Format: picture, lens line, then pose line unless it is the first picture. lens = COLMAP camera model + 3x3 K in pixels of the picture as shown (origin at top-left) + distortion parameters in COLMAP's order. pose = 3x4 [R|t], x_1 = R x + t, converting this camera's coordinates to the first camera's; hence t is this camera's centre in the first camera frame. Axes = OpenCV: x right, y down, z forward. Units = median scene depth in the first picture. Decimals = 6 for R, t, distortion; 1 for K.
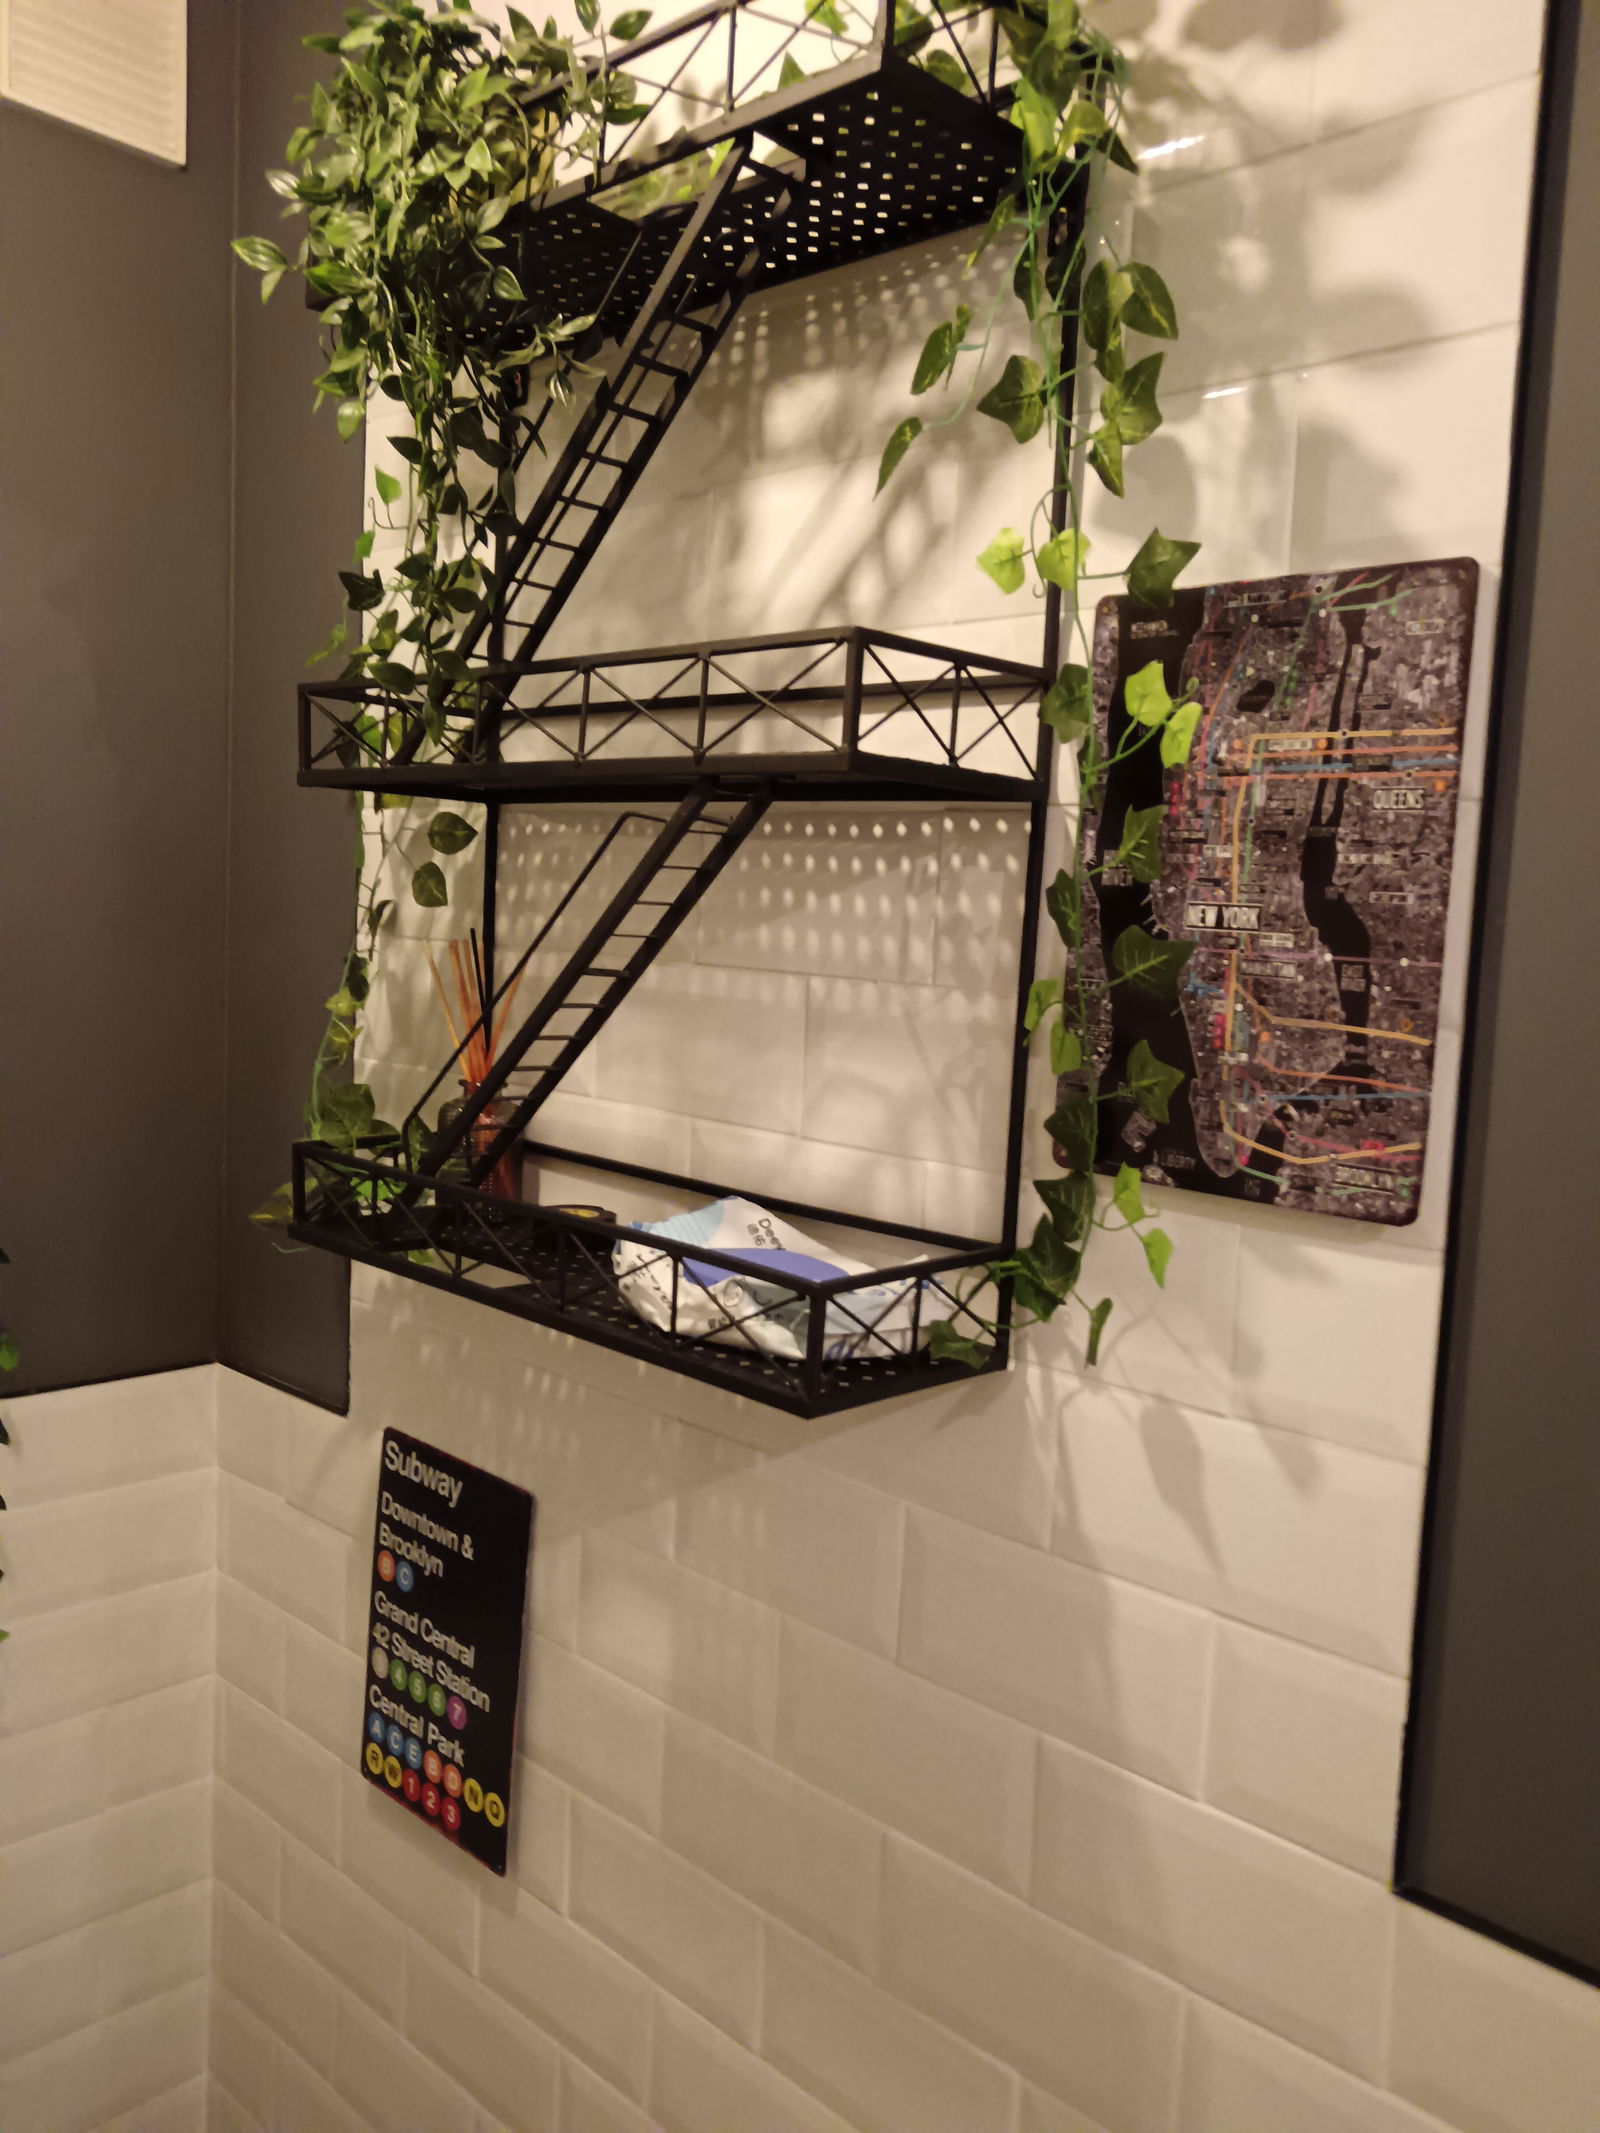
lens RADIAL K [[1633.8, 0, 803.1], [0, 1633.8, 1084.5], [0, 0, 1]] dist [0.001718, -0.005034]
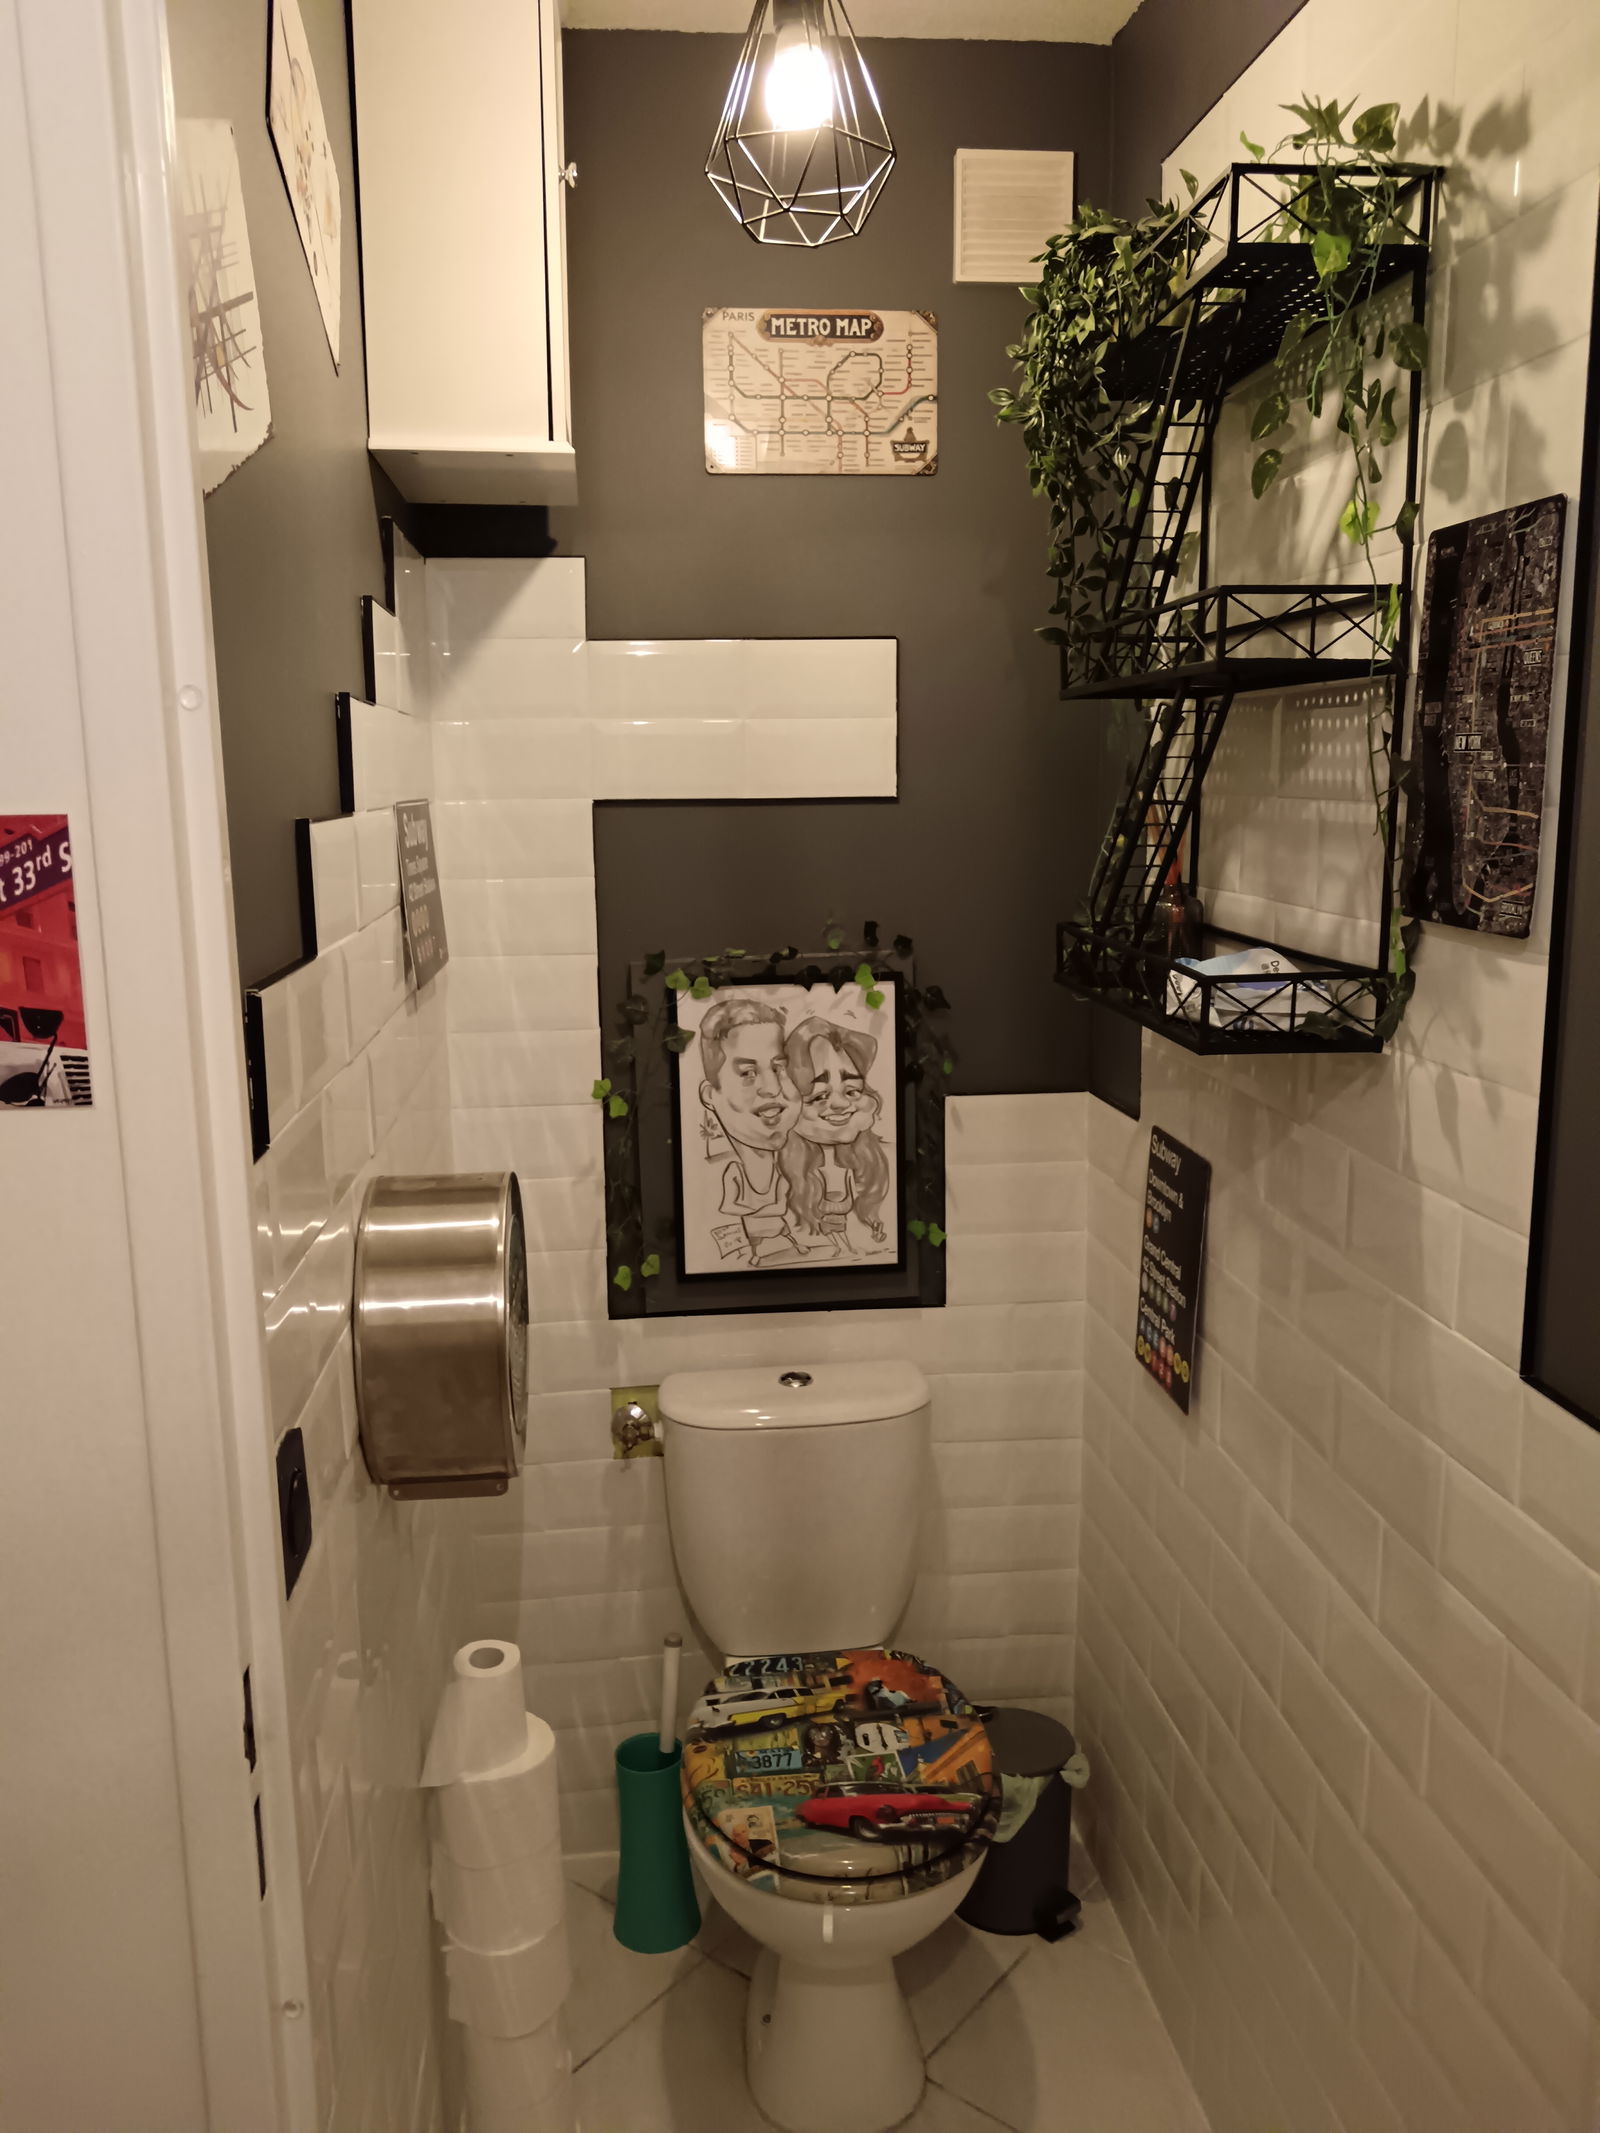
lens RADIAL K [[1633.8, 0, 794.9], [0, 1633.8, 1065.0], [0, 0, 1]] dist [0.001718, -0.005034]
pose [[0.755969, 0.055245, -0.652272, 0.747232], [-0.016595, 0.997730, 0.065271, 0.101662], [0.654397, -0.038519, 0.755169, -0.535587]]
